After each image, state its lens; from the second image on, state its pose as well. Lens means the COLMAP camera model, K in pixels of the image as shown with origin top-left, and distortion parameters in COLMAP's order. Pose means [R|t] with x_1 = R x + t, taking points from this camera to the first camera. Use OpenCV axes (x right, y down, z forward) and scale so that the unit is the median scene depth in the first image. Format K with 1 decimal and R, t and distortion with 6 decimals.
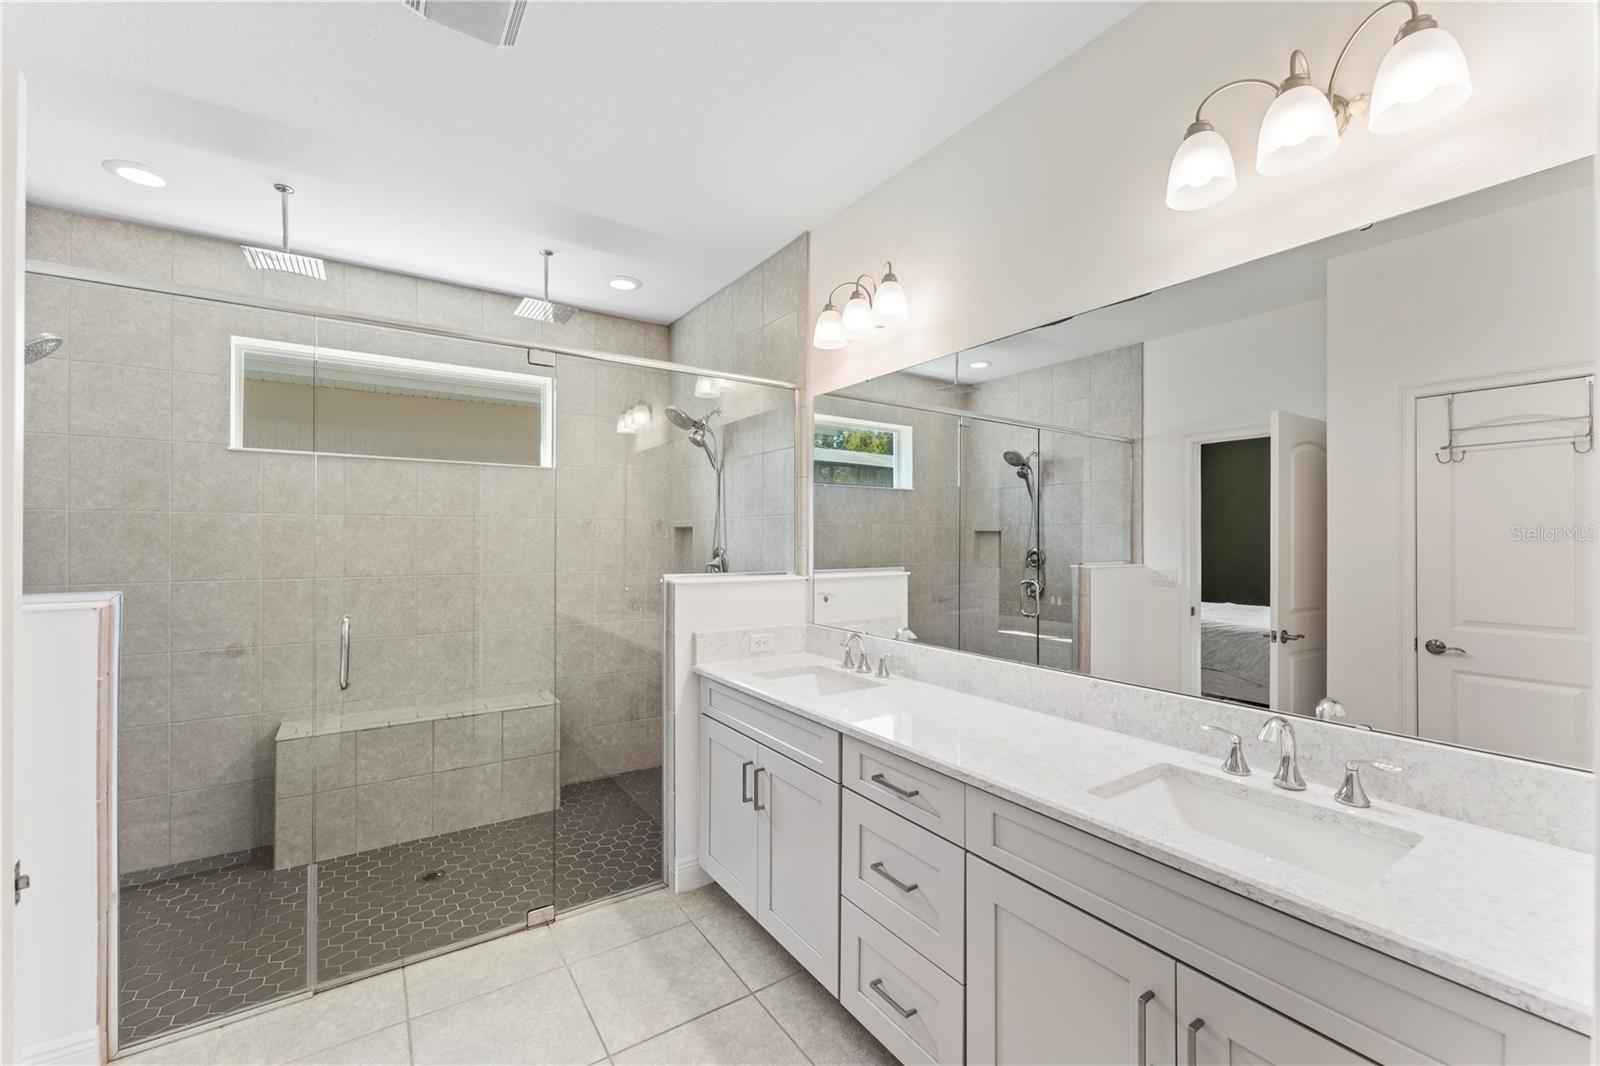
lens RADIAL K [[643.1, 0, 796.4], [0, 643.1, 538.2], [0, 0, 1]] dist [0.000590, 0.000060]
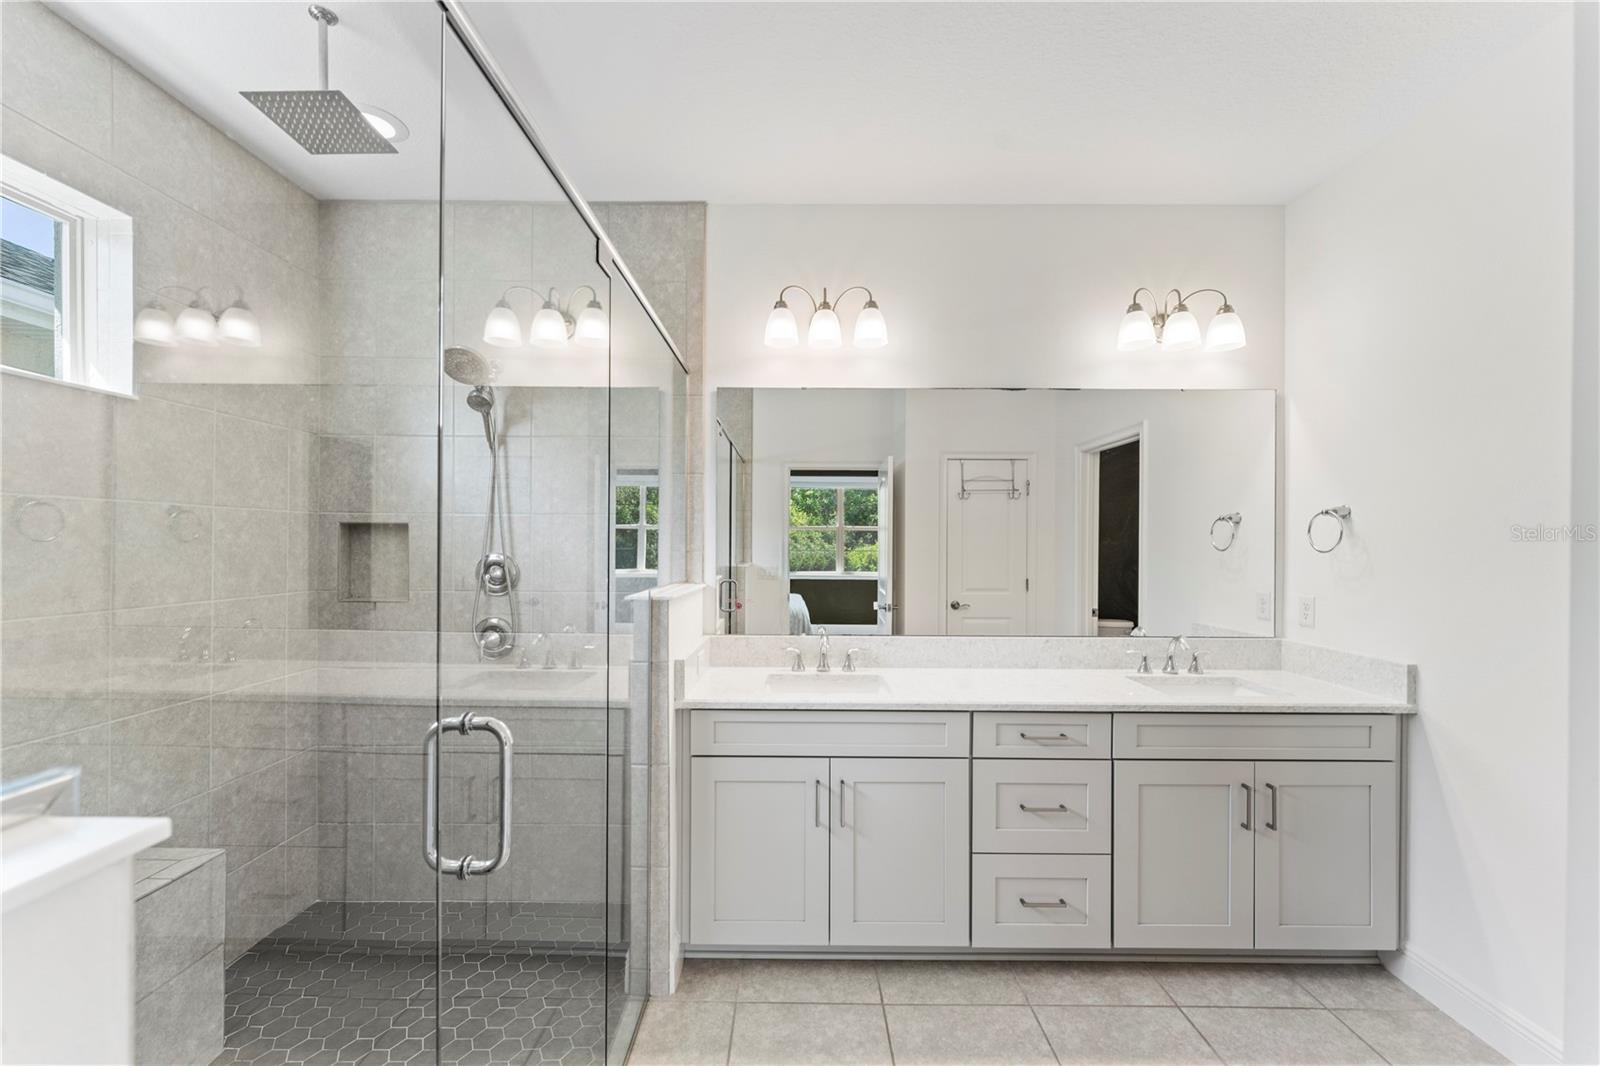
lens RADIAL K [[635.6, 0, 797.3], [0, 635.6, 545.2], [0, 0, 1]] dist [0.000778, 0.000123]
pose [[0.565127, -0.003104, 0.824998, -0.732344], [-0.003626, 0.999974, 0.006246, -0.001204], [-0.824996, -0.006522, 0.565101, 0.435728]]
